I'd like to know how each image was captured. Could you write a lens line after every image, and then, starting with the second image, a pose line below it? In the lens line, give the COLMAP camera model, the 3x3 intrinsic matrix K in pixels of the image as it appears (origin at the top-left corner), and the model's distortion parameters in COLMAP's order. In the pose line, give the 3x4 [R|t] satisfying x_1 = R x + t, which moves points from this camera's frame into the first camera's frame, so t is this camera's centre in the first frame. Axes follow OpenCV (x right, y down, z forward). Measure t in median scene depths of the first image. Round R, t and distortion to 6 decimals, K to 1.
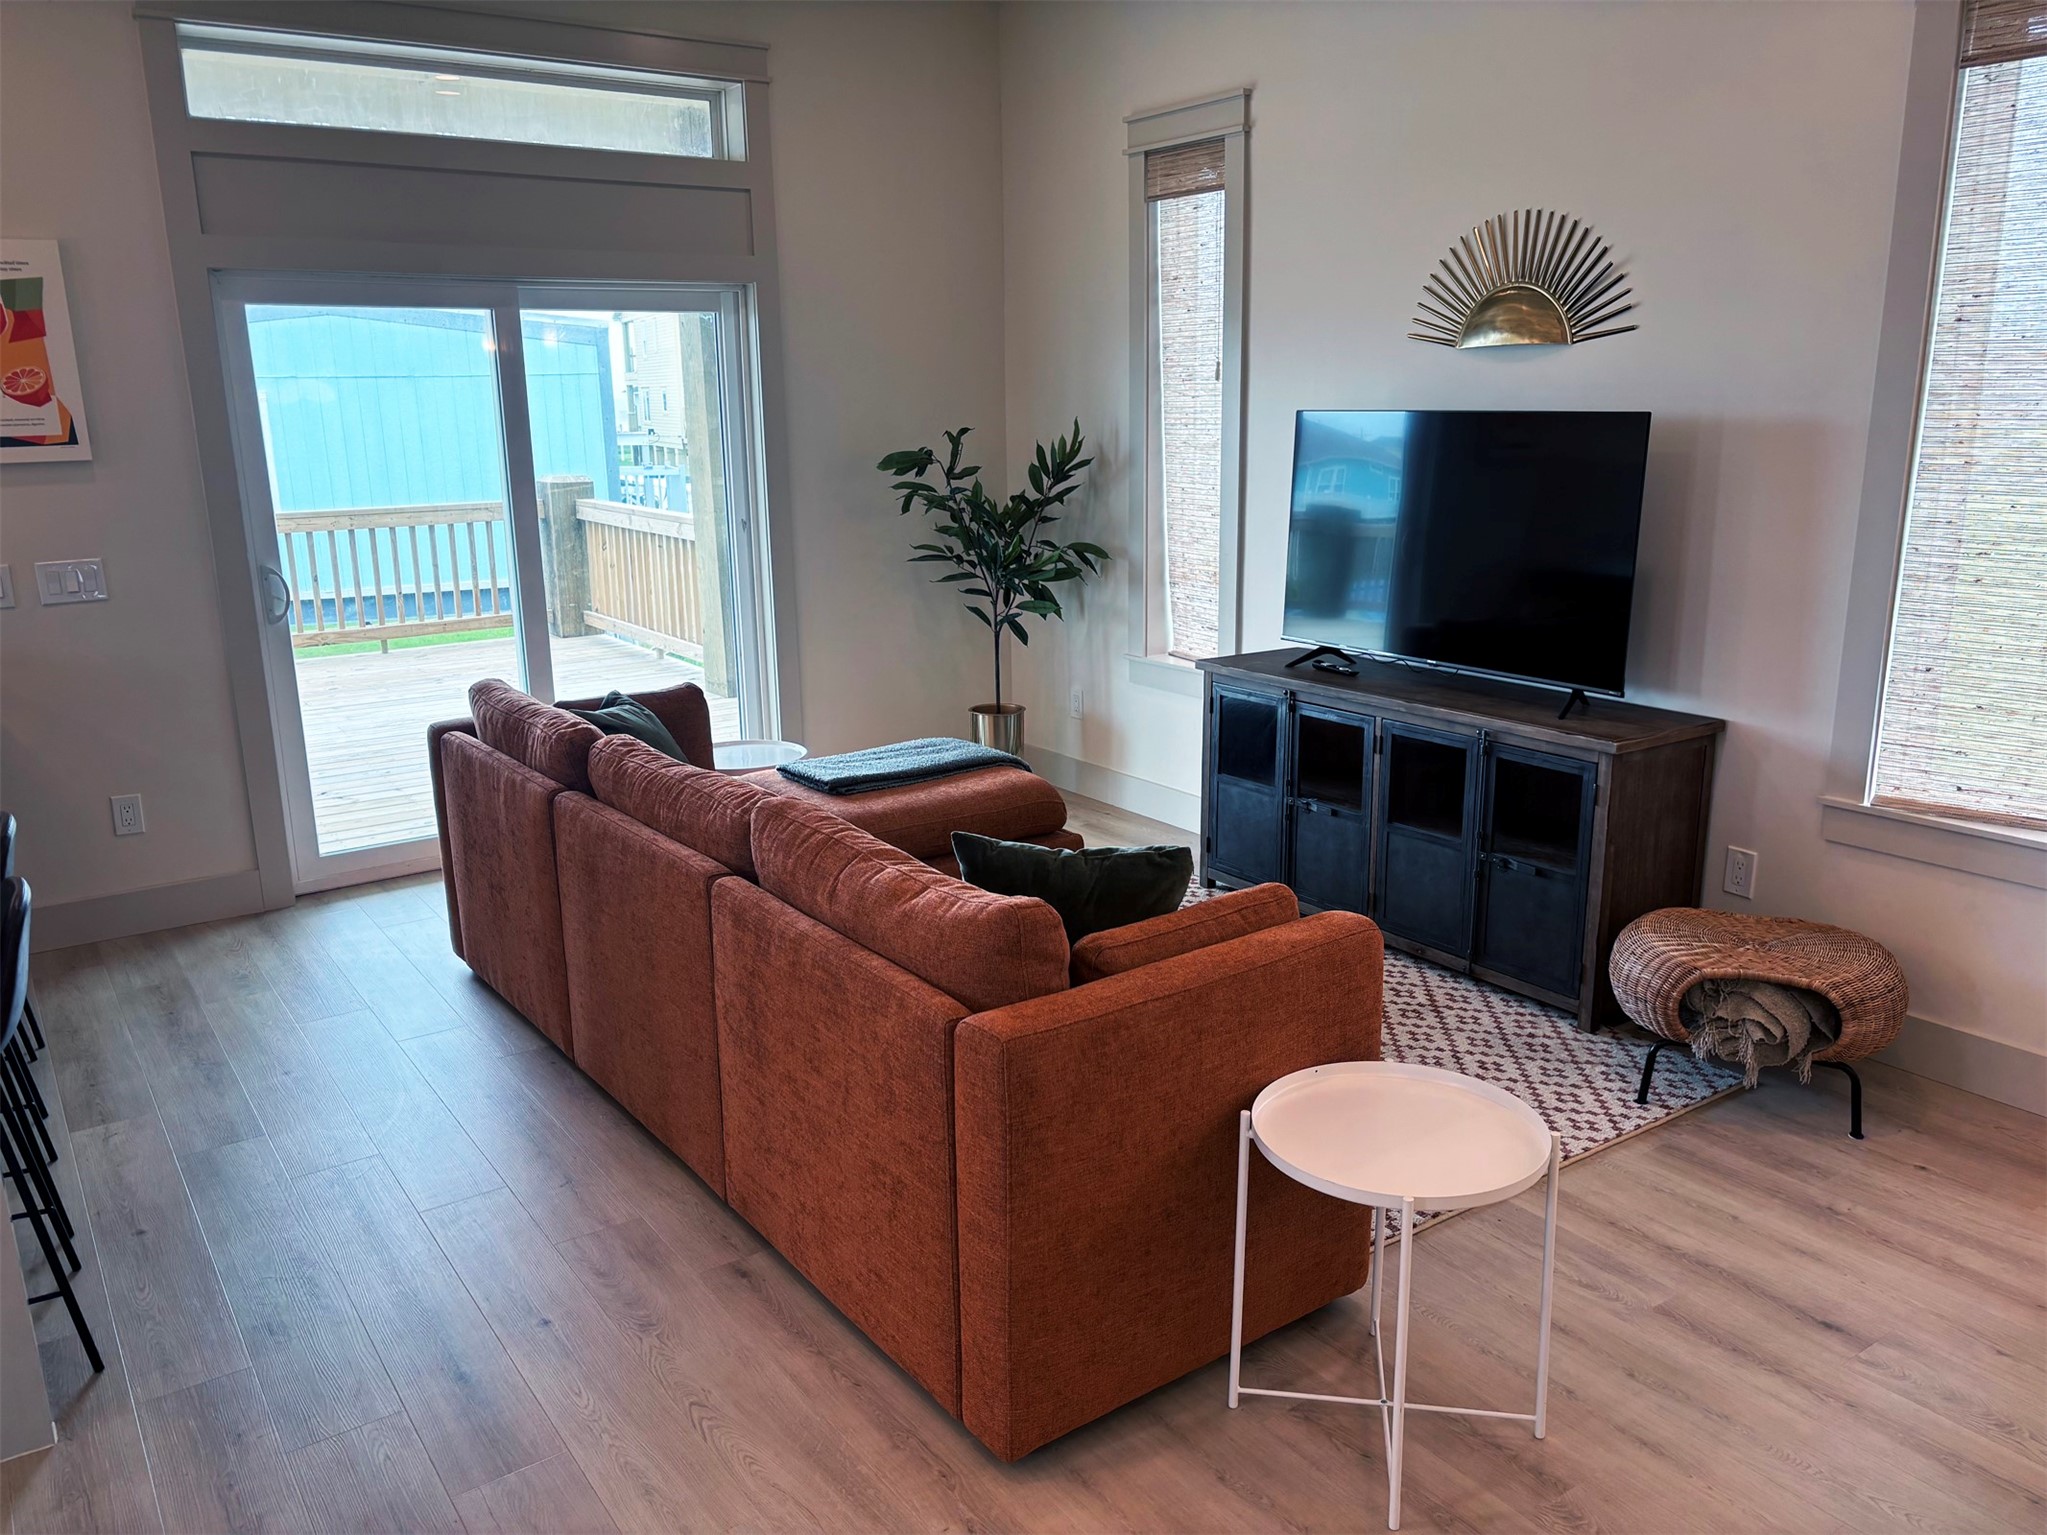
lens RADIAL K [[1546.7, 0, 1027.3], [0, 1546.7, 781.8], [0, 0, 1]] dist [-0.000136, -0.006598]
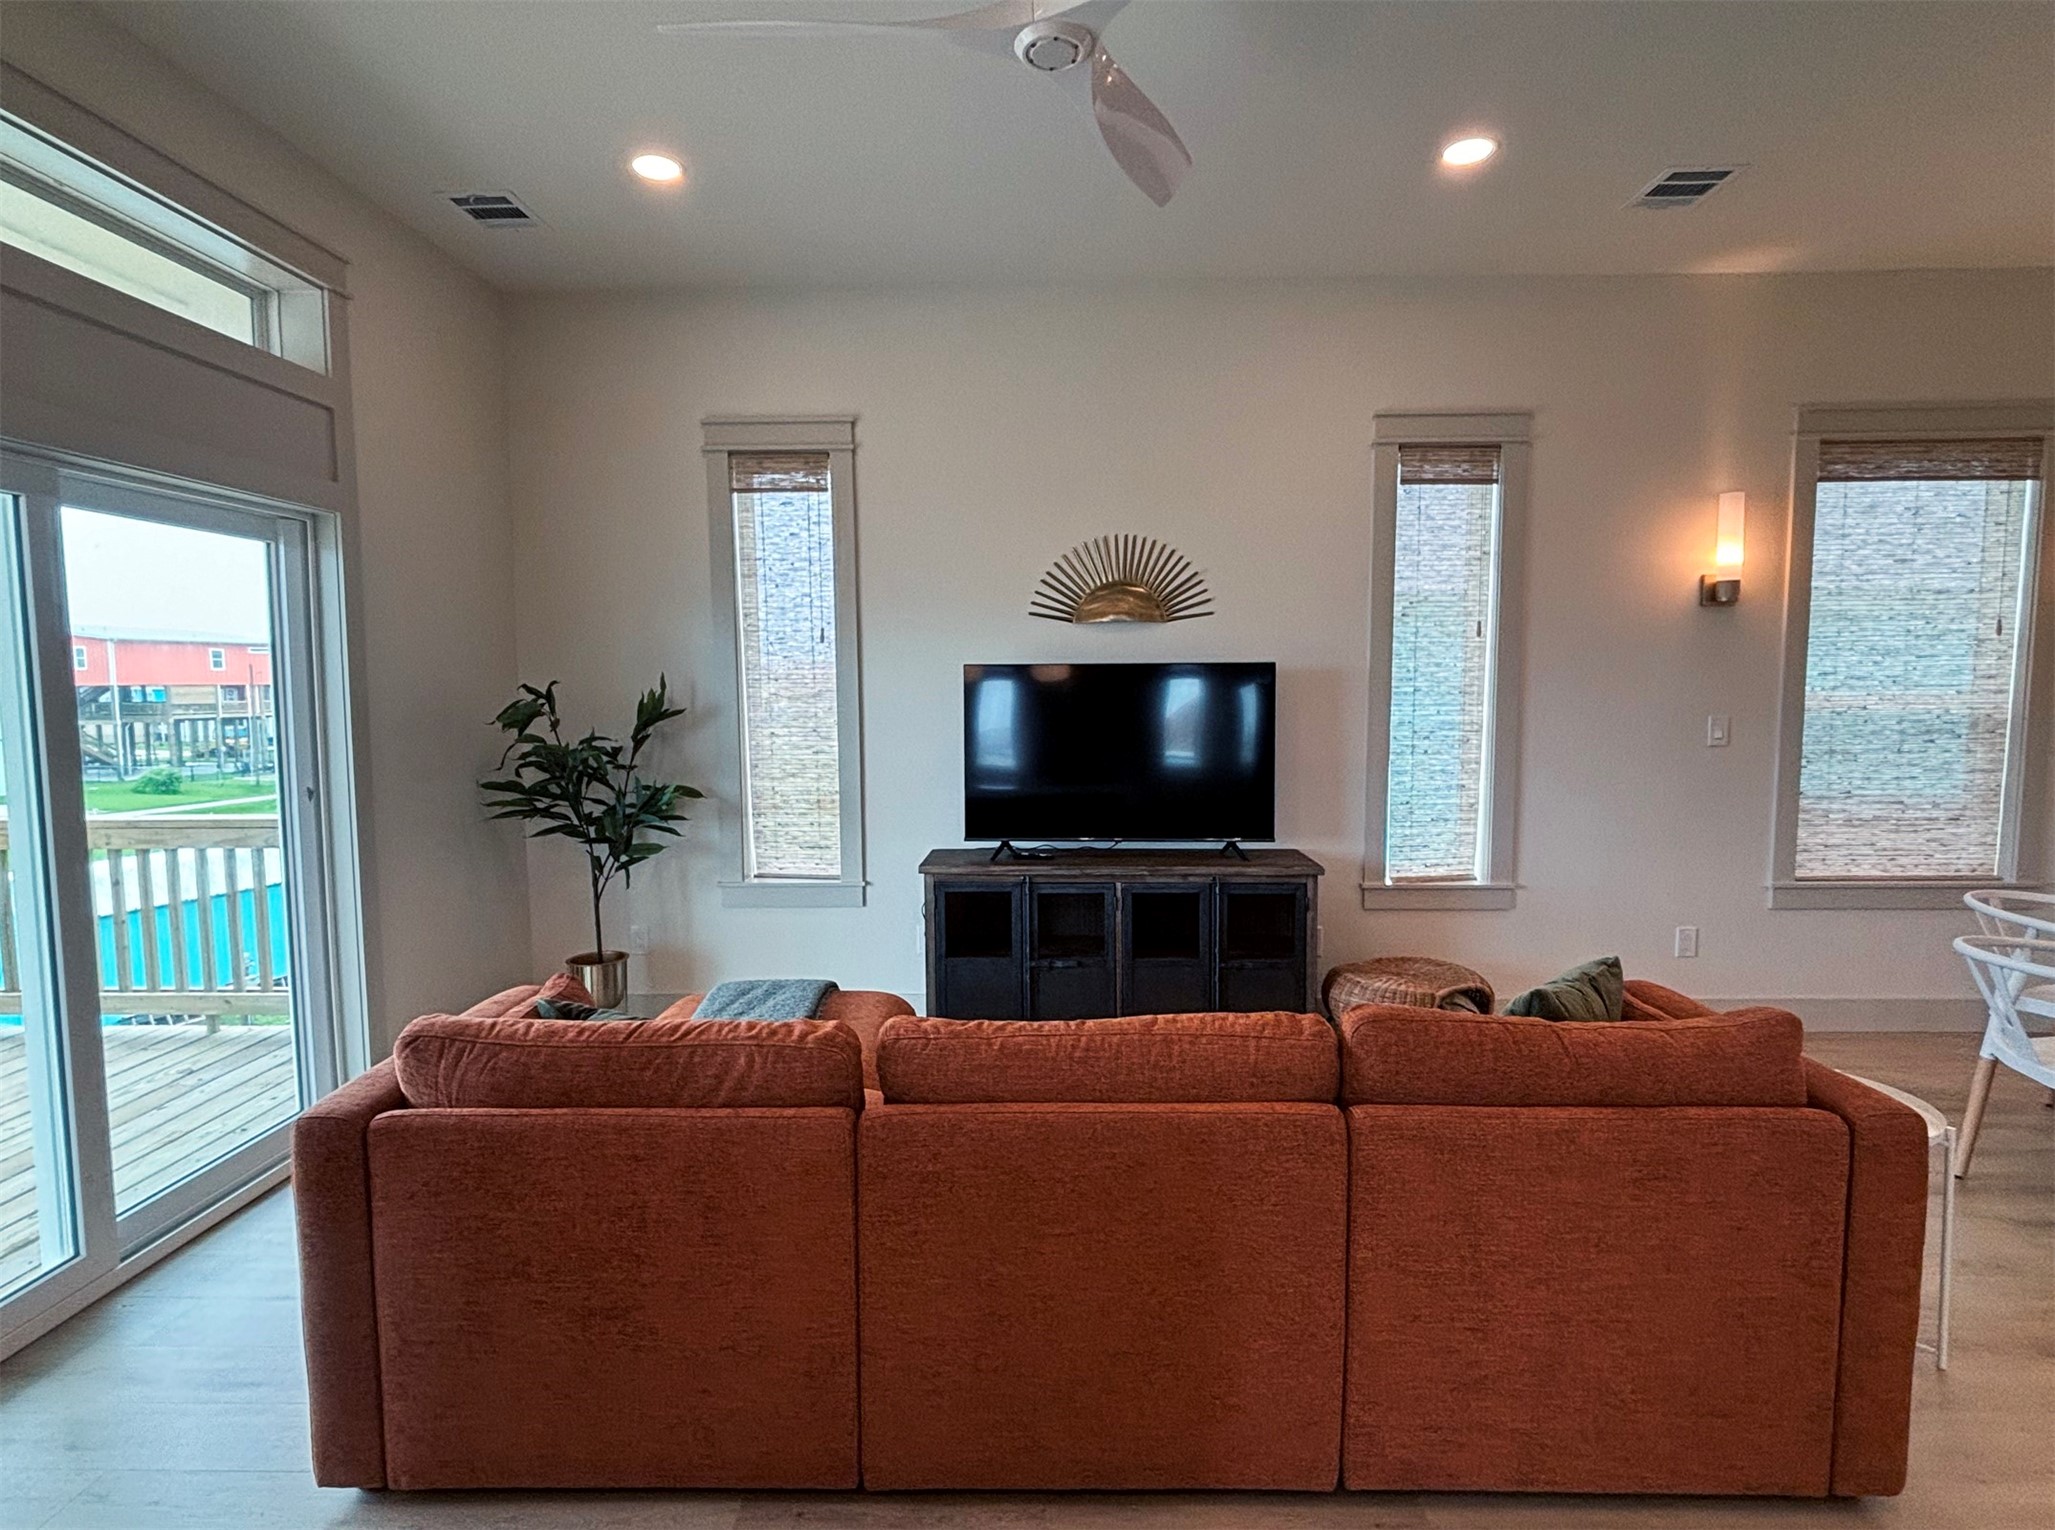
lens RADIAL K [[1037.5, 0, 1029.7], [0, 1037.5, 766.9], [0, 0, 1]] dist [0.018866, -0.000916]
pose [[0.598939, -0.056633, 0.798790, -0.465481], [0.192199, 0.978506, -0.074738, -0.077126], [-0.777388, 0.198290, 0.596950, 0.434996]]
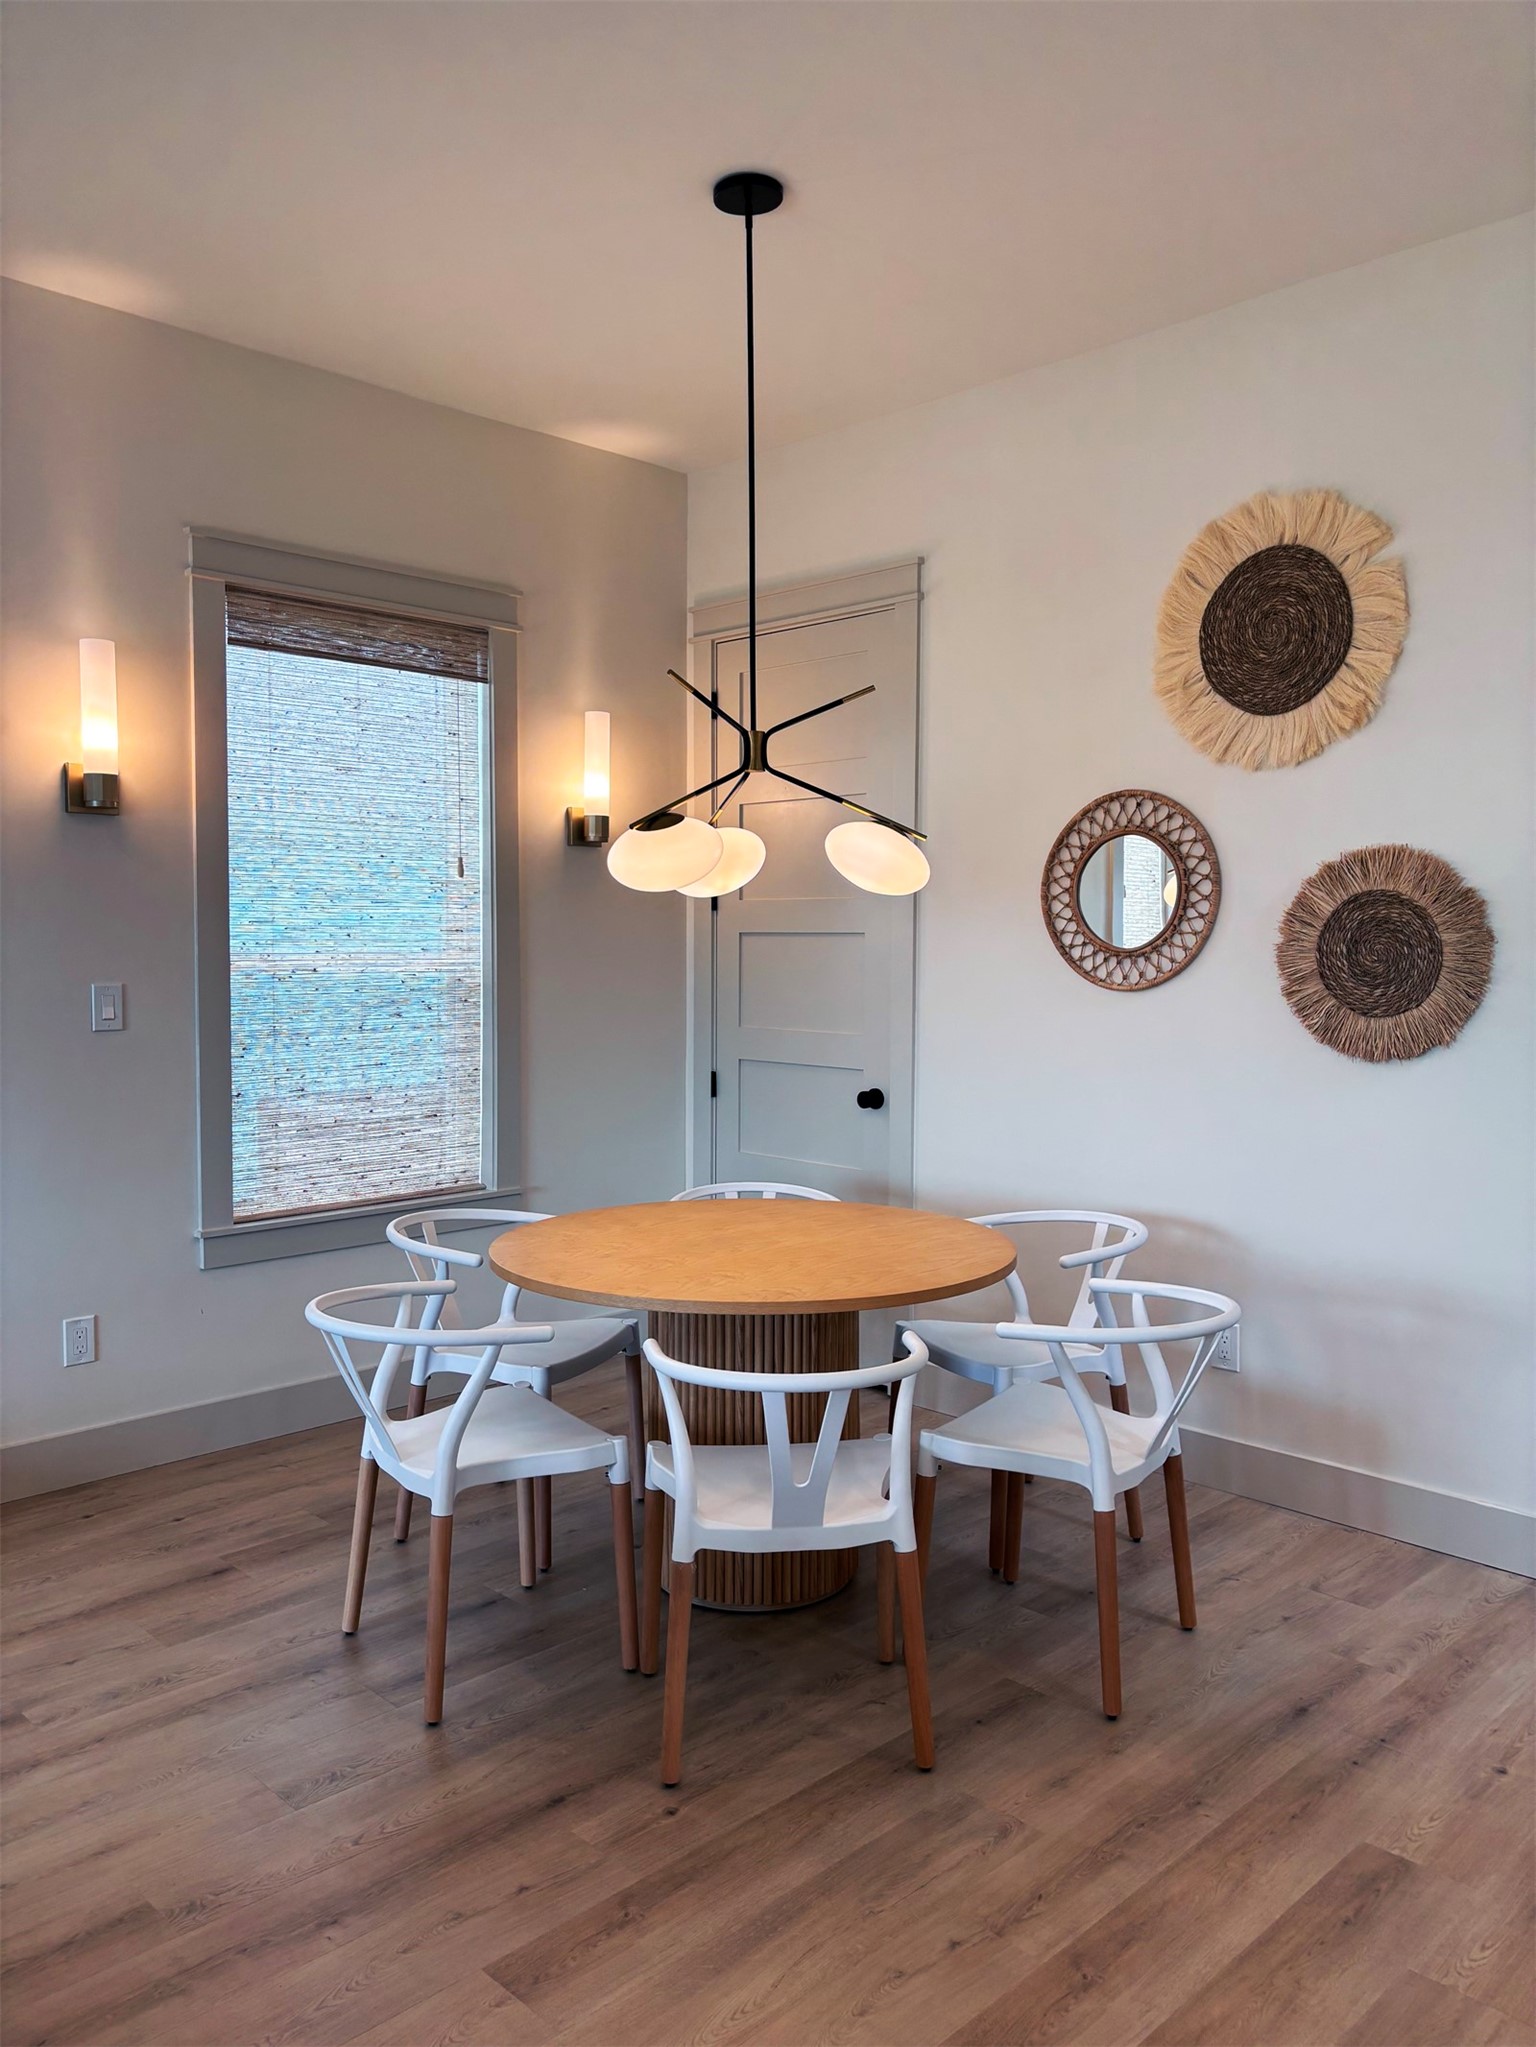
lens RADIAL K [[1546.7, 0, 768.5], [0, 1546.7, 1024.4], [0, 0, 1]] dist [-0.000136, -0.006598]
pose [[-0.147189, -0.053334, 0.987669, -0.308654], [0.227982, 0.969829, 0.086346, -0.045202], [-0.962476, 0.237880, -0.130589, 0.280922]]
